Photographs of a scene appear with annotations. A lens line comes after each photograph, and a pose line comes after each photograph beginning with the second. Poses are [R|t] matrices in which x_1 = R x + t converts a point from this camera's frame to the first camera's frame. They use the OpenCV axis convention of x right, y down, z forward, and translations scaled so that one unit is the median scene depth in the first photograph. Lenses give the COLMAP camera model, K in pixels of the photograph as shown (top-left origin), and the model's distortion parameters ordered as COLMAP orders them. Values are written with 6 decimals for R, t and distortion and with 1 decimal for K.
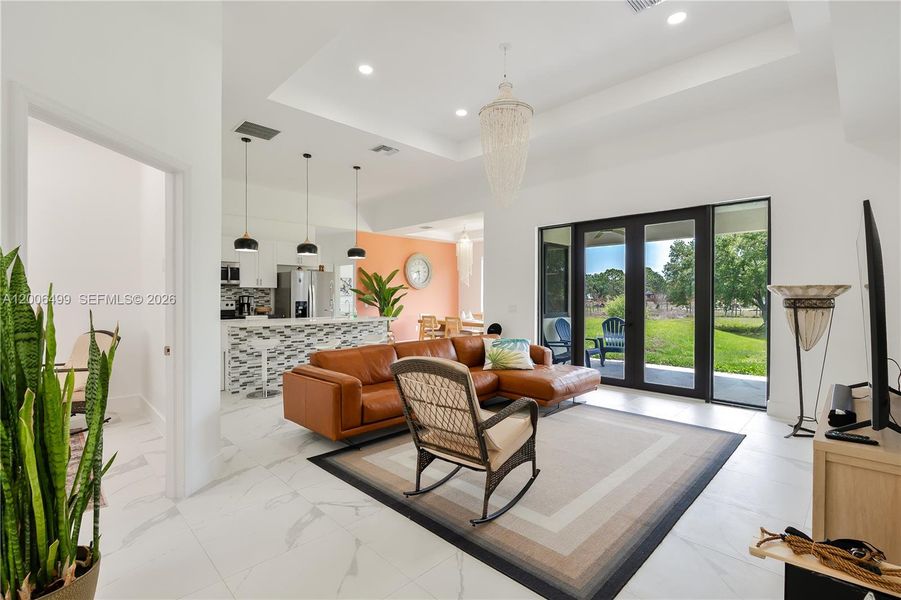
lens RADIAL K [[414.7, 0, 451.6], [0, 414.7, 300.0], [0, 0, 1]] dist [-0.009164, 0.001603]
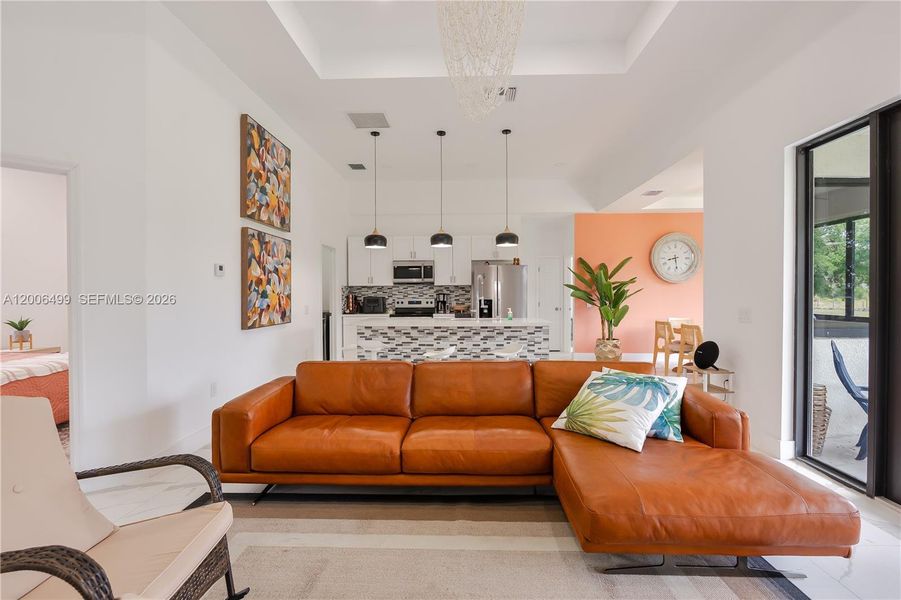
lens RADIAL K [[414.7, 0, 454.6], [0, 414.7, 294.0], [0, 0, 1]] dist [-0.009164, 0.001603]
pose [[0.683922, -0.003925, -0.729545, 0.319957], [-0.002947, 0.999962, -0.008144, -0.001587], [0.729550, 0.007720, 0.683884, 0.439789]]
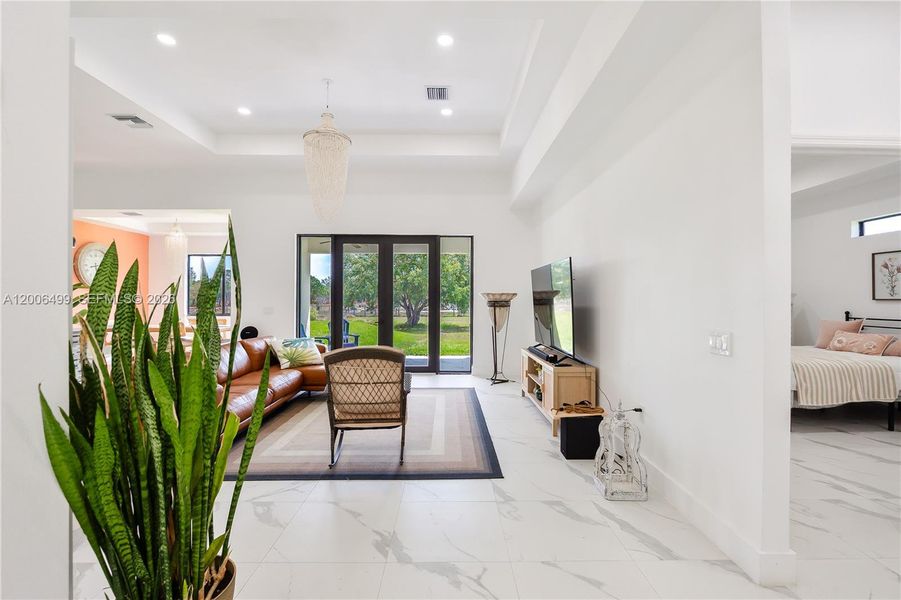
lens RADIAL K [[414.7, 0, 458.3], [0, 414.7, 299.4], [0, 0, 1]] dist [-0.009164, 0.001603]
pose [[0.693753, 0.003017, 0.720207, -0.301943], [0.002880, 0.999972, -0.006963, 0.001398], [-0.720207, 0.006905, 0.693725, -0.036181]]
